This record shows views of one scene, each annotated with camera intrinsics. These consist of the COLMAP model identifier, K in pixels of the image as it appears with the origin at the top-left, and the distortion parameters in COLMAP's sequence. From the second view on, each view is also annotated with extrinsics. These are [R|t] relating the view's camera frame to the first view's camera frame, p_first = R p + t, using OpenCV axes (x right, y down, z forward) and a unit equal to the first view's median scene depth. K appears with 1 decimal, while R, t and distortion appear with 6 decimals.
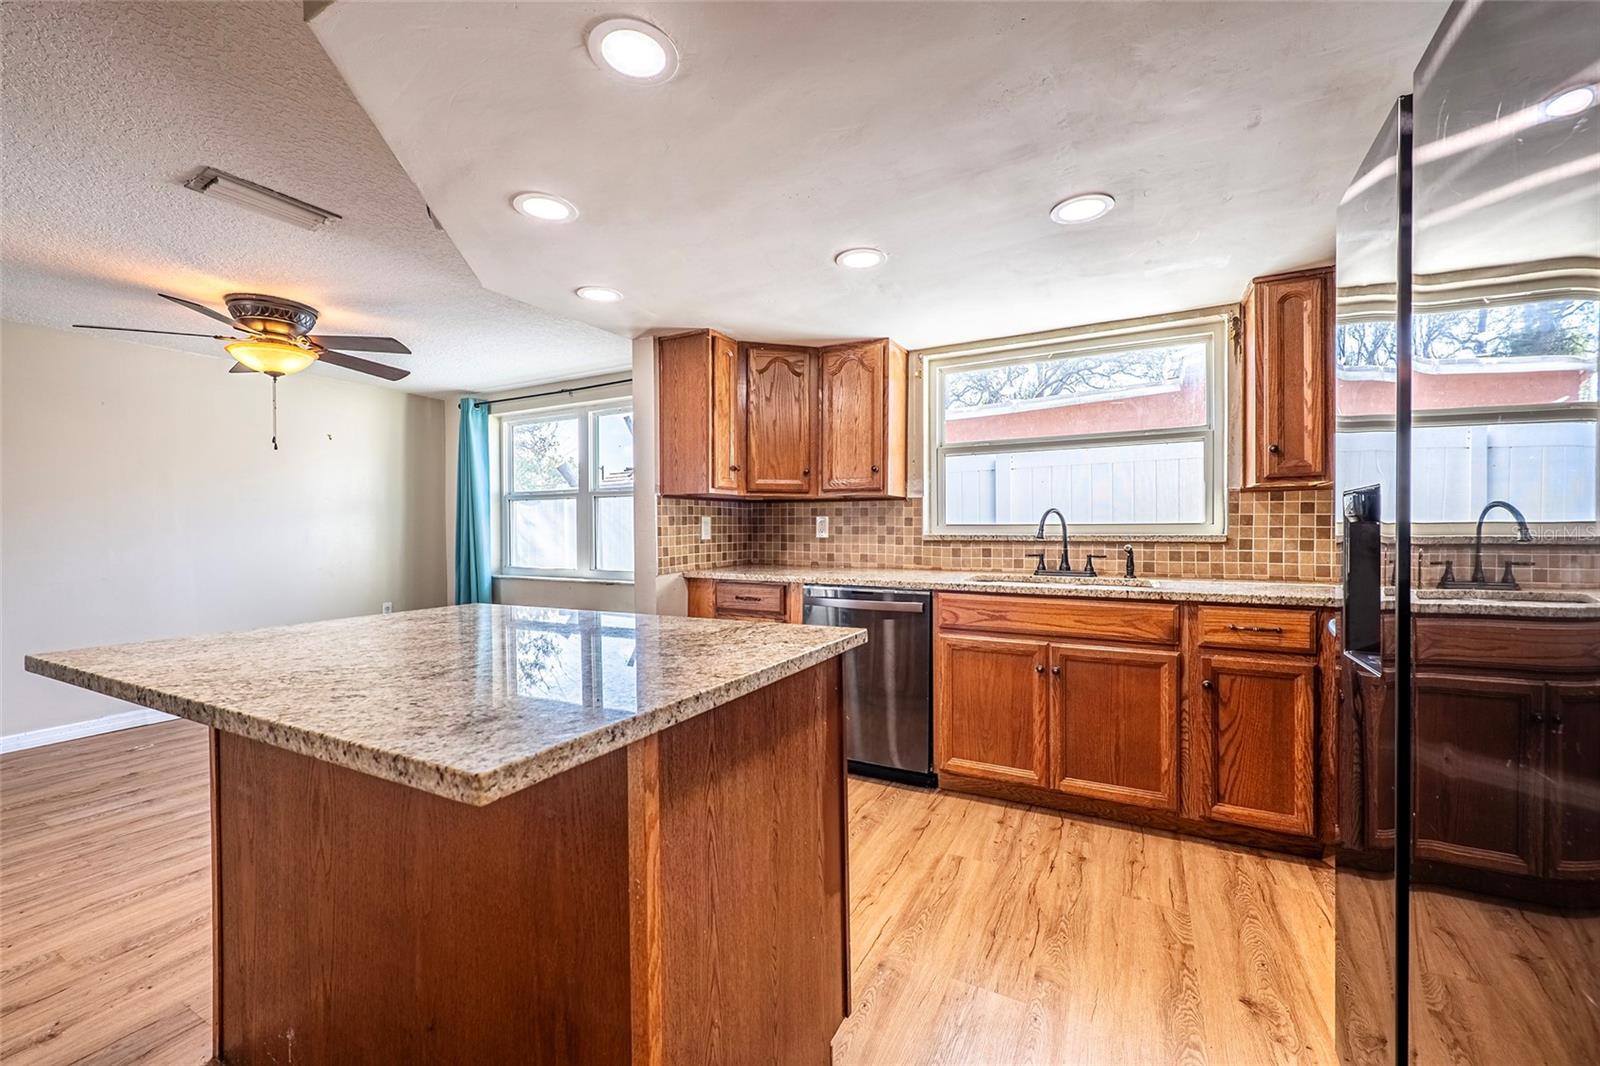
lens RADIAL K [[635.0, 0, 799.1], [0, 635.0, 533.3], [0, 0, 1]] dist [0.003329, -0.002082]
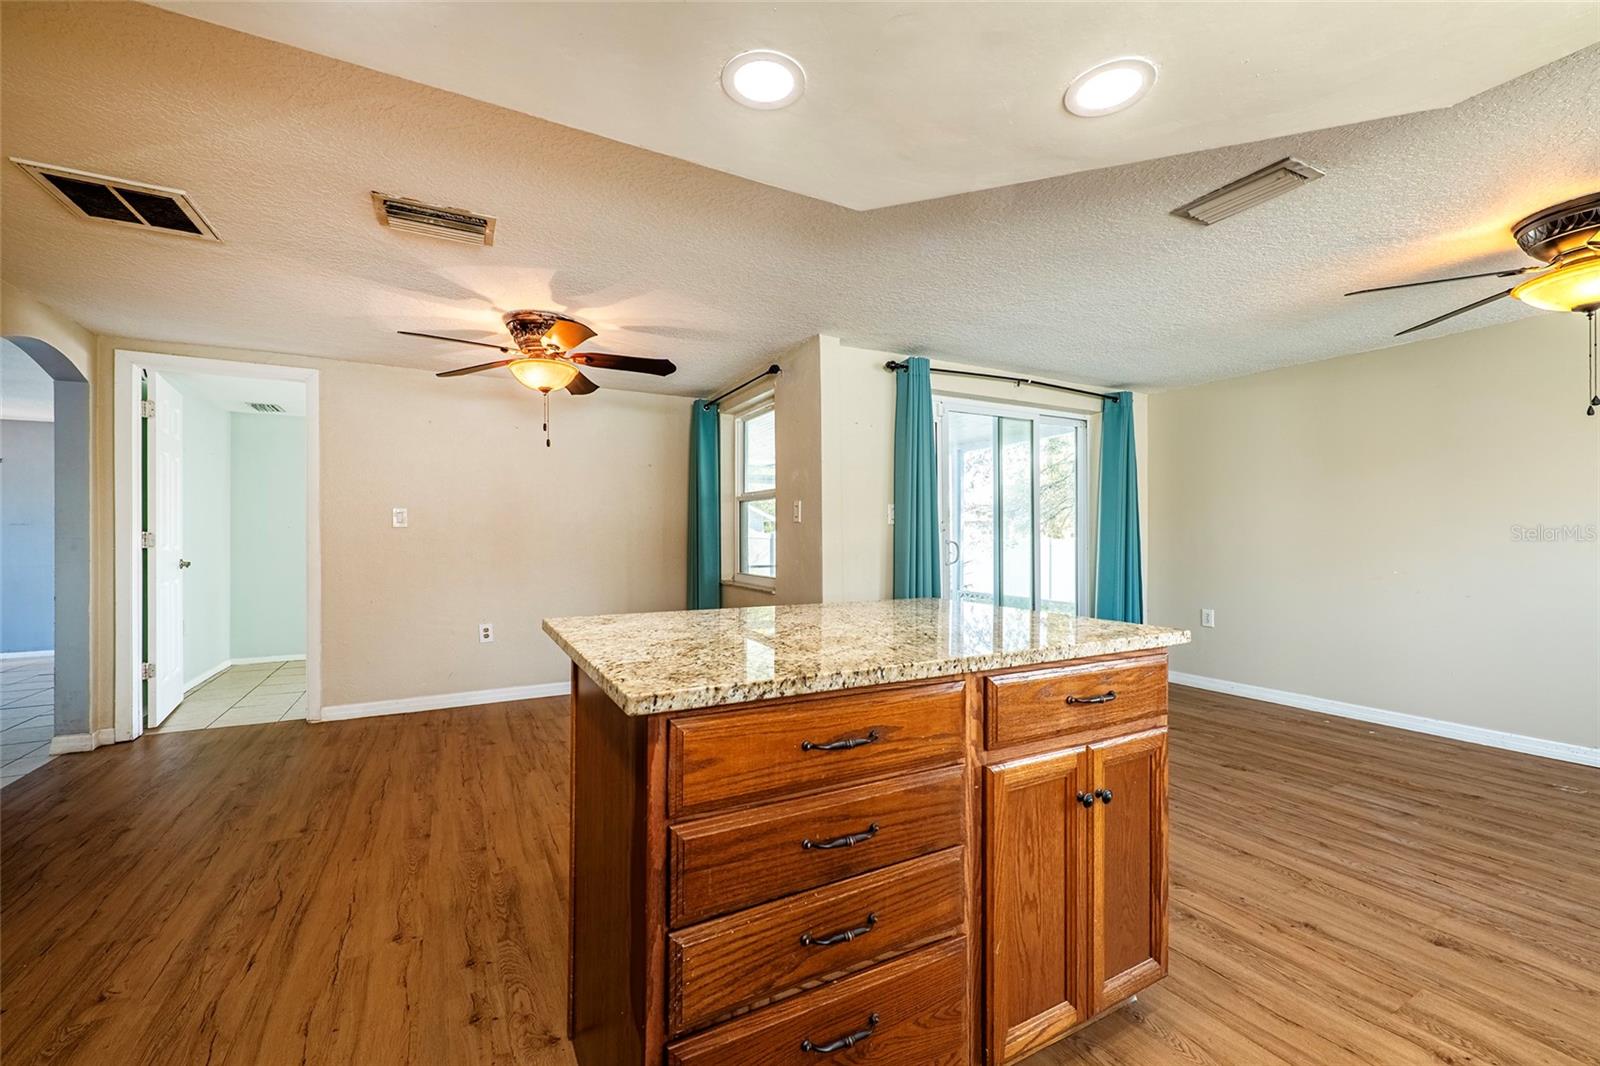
lens RADIAL K [[635.0, 0, 796.4], [0, 635.0, 538.5], [0, 0, 1]] dist [0.003329, -0.002082]
pose [[-0.549210, 0.012866, -0.835585, 0.229294], [0.001106, 0.999892, 0.014669, -0.006769], [0.835683, 0.007132, -0.549165, 0.633858]]
